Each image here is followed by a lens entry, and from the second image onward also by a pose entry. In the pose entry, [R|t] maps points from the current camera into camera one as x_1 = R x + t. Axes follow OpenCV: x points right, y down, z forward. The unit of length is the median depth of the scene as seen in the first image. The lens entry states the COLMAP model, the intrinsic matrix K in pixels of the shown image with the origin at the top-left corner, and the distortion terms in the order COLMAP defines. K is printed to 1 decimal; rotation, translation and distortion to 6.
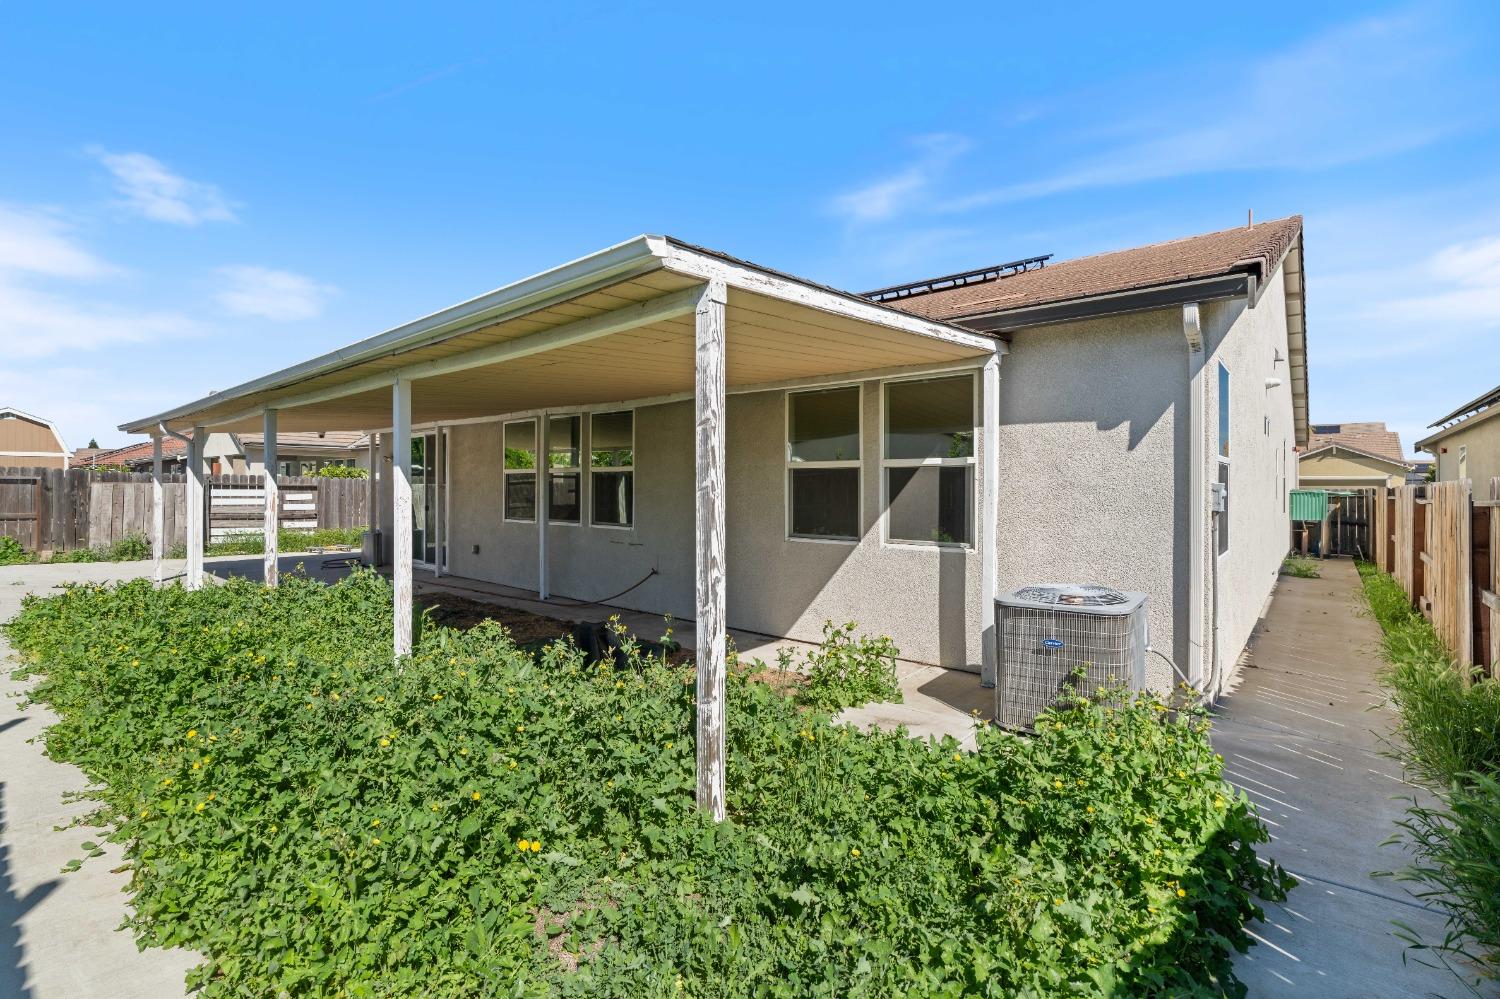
lens RADIAL K [[682.4, 0, 749.9], [0, 682.4, 488.6], [0, 0, 1]] dist [-0.014822, 0.005195]
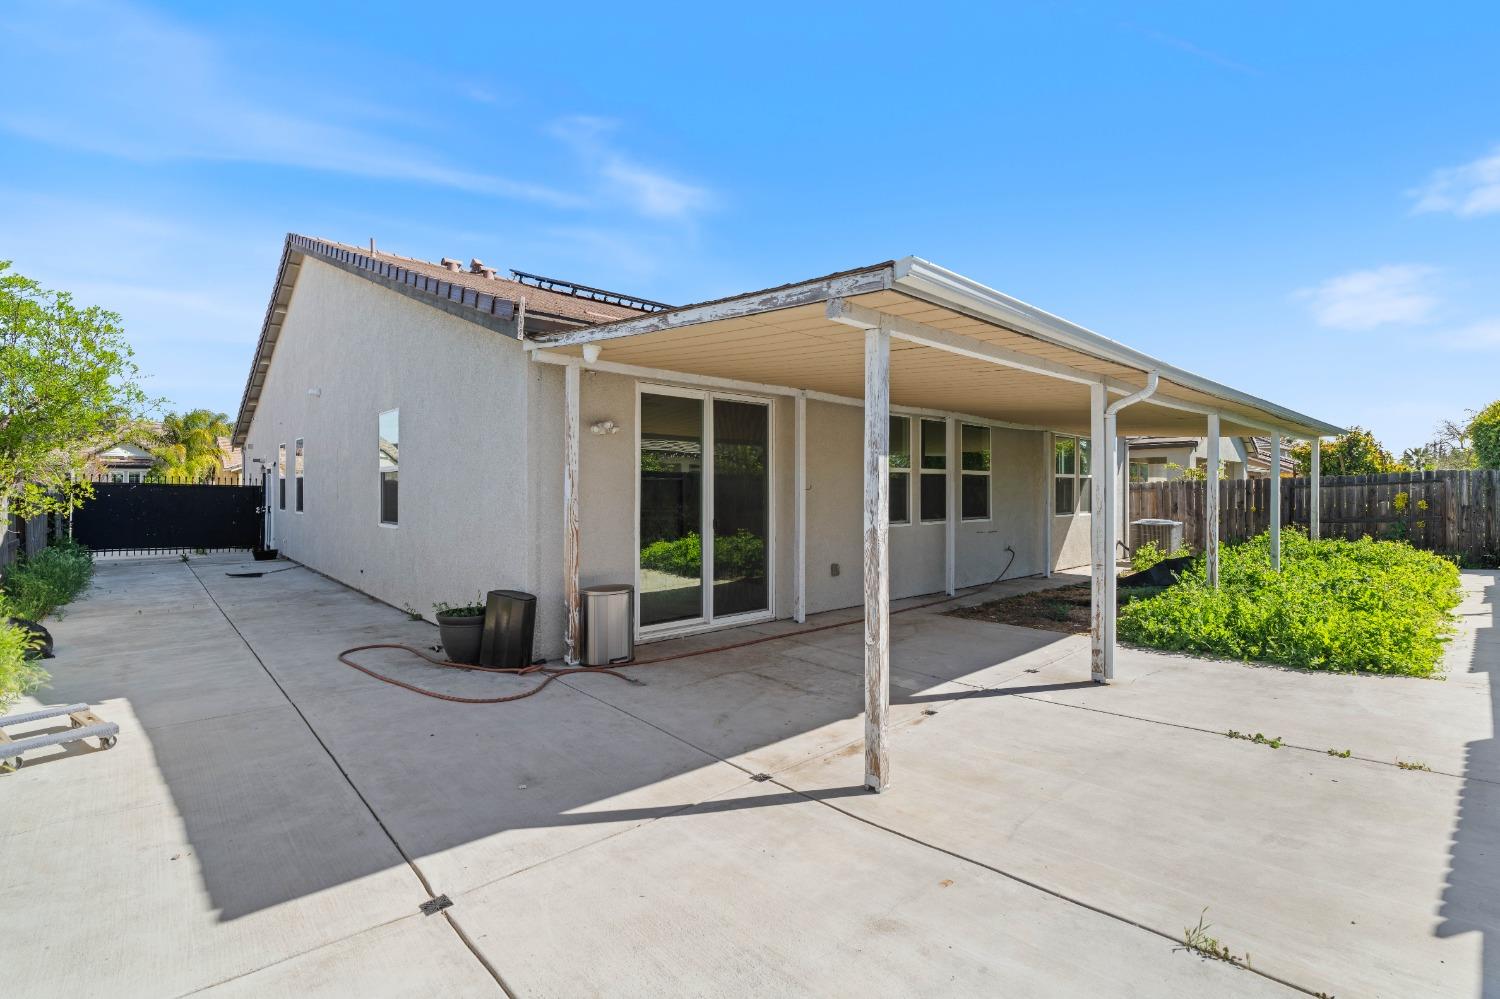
lens RADIAL K [[682.4, 0, 749.4], [0, 682.4, 499.0], [0, 0, 1]] dist [-0.014822, 0.005195]
pose [[0.140375, -0.006775, 0.990075, -0.743216], [0.001356, 0.999977, 0.006651, 0.006324], [-0.990097, 0.000409, 0.140381, 0.638857]]
